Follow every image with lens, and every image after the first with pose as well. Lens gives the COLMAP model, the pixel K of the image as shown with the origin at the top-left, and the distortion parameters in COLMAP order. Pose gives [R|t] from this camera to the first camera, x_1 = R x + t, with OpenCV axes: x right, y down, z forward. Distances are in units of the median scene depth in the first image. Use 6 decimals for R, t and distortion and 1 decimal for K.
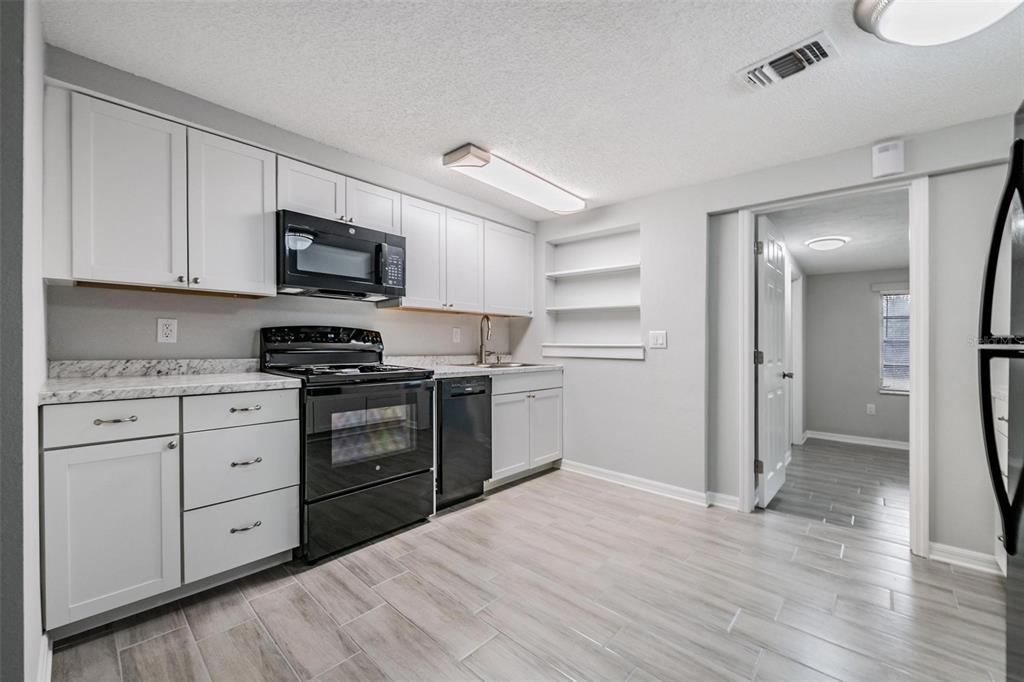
lens RADIAL K [[403.9, 0, 511.4], [0, 403.9, 338.0], [0, 0, 1]] dist [-0.002476, -0.005905]
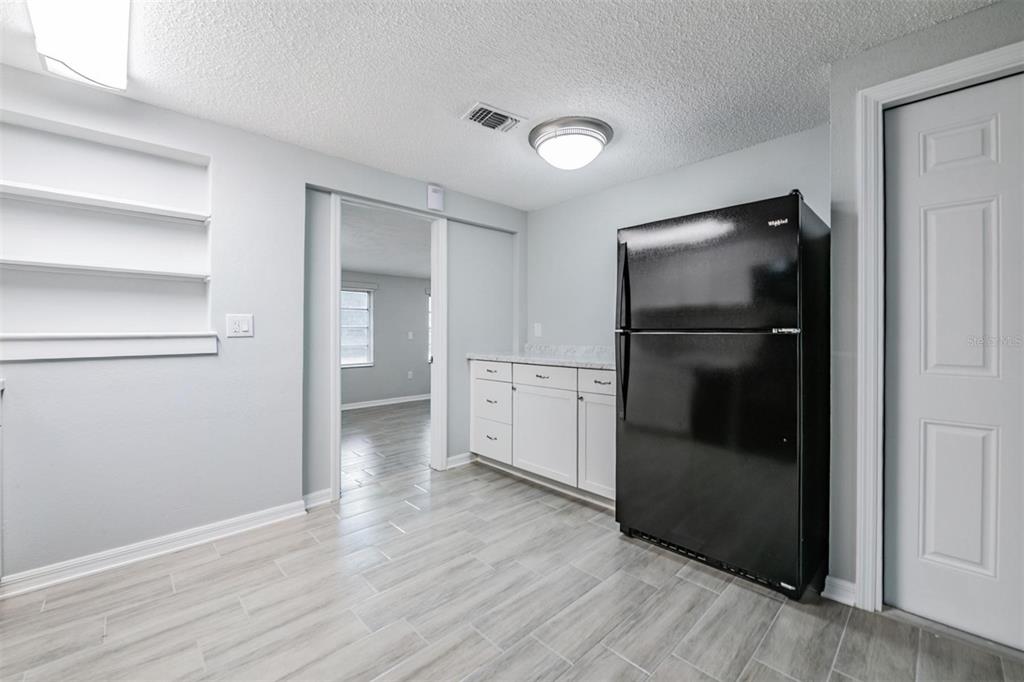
lens RADIAL K [[415.6, 0, 508.1], [0, 415.6, 324.8], [0, 0, 1]] dist [-0.000469, -0.006218]
pose [[0.075230, 0.001149, 0.997166, -0.418952], [-0.008696, 0.999962, -0.000496, -0.001445], [-0.997128, -0.008634, 0.075237, 0.518149]]
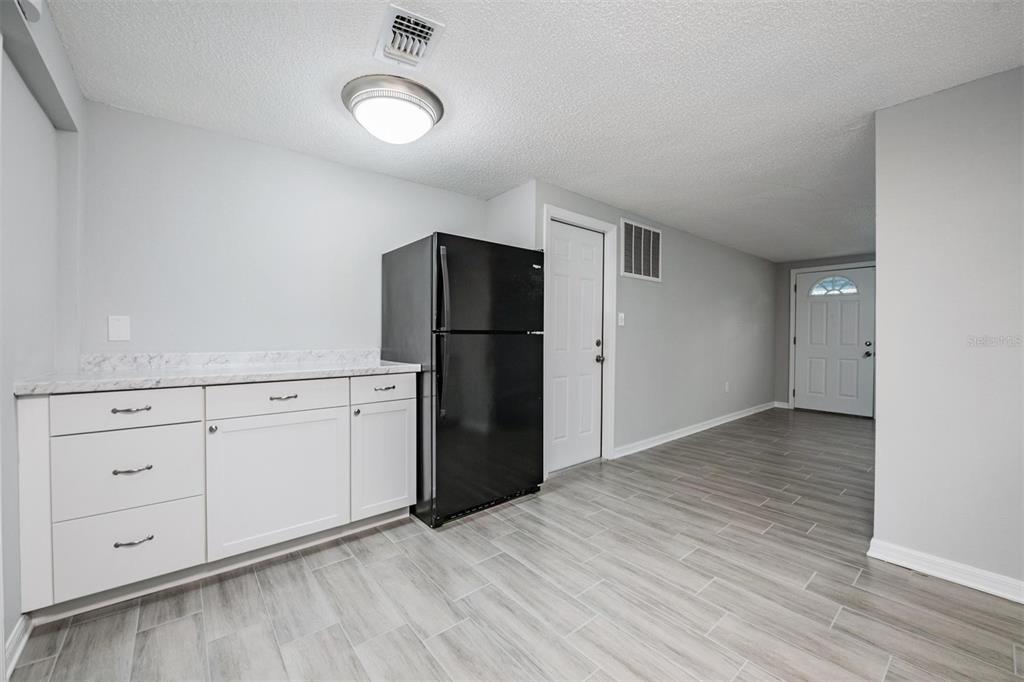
lens RADIAL K [[405.8, 0, 516.9], [0, 405.8, 332.6], [0, 0, 1]] dist [-0.010982, -0.000046]
pose [[-0.991502, -0.019518, 0.128617, 0.181047], [-0.021207, 0.999706, -0.011772, 0.016429], [-0.128350, -0.014399, -0.991624, 1.188563]]
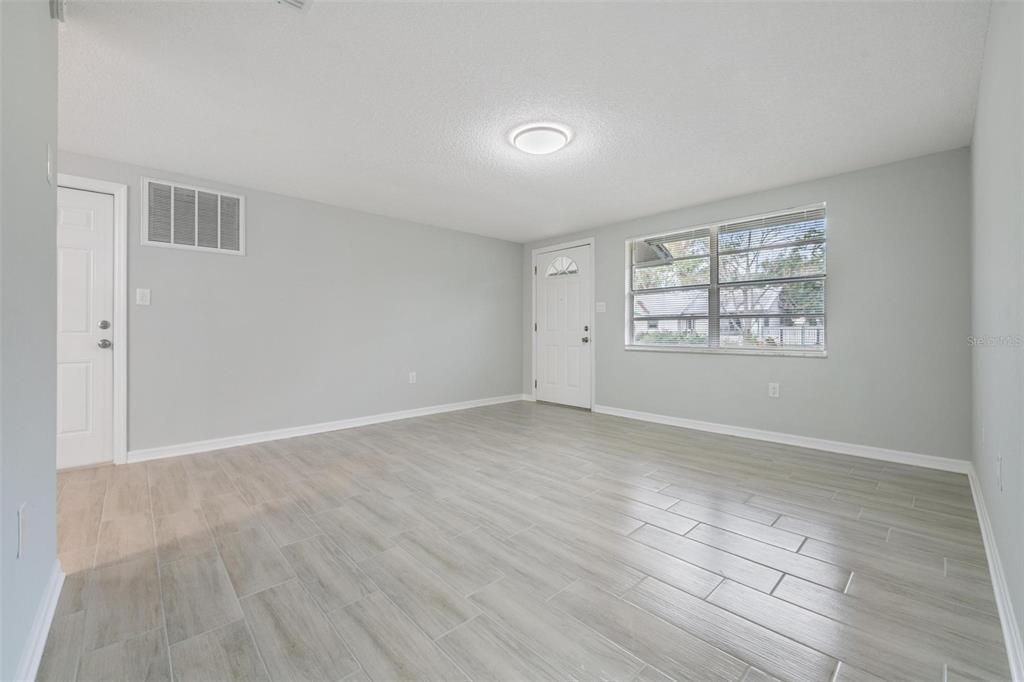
lens RADIAL K [[403.9, 0, 511.4], [0, 403.9, 338.0], [0, 0, 1]] dist [-0.002476, -0.005905]
pose [[-0.996208, -0.013001, 0.086032, -1.162548], [-0.012361, 0.999892, 0.007970, 0.042594], [-0.086127, 0.006877, -0.996260, 0.826429]]
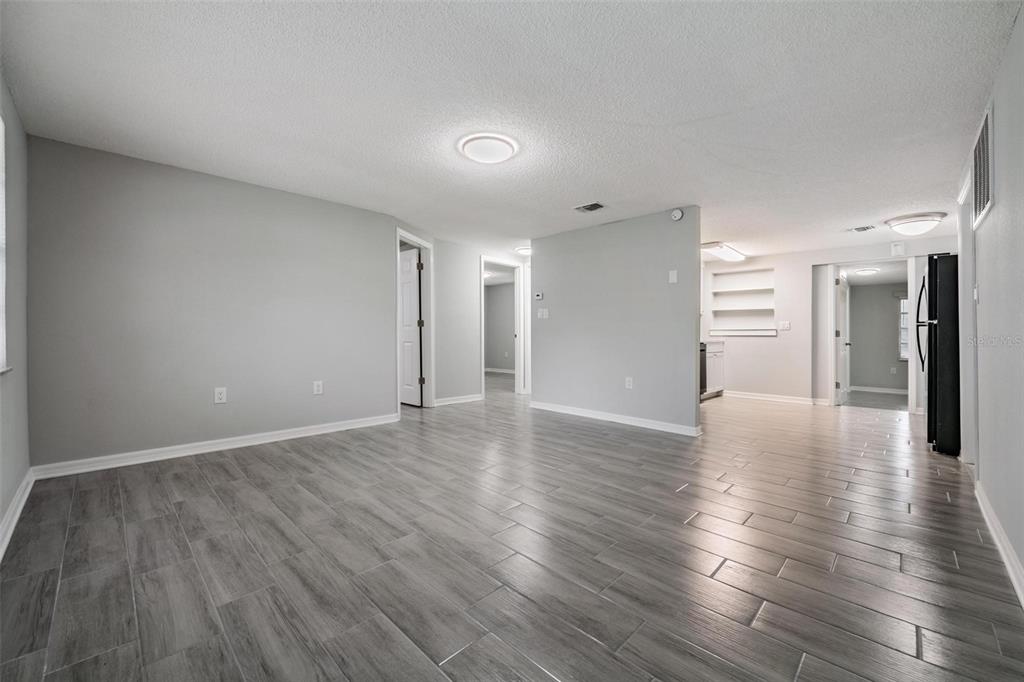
lens RADIAL K [[405.8, 0, 516.9], [0, 405.8, 332.6], [0, 0, 1]] dist [-0.010982, -0.000046]
pose [[0.999630, -0.003670, -0.026953, -1.058262], [0.003797, 0.999982, 0.004643, 0.027652], [0.026935, -0.004744, 0.999626, -1.212360]]
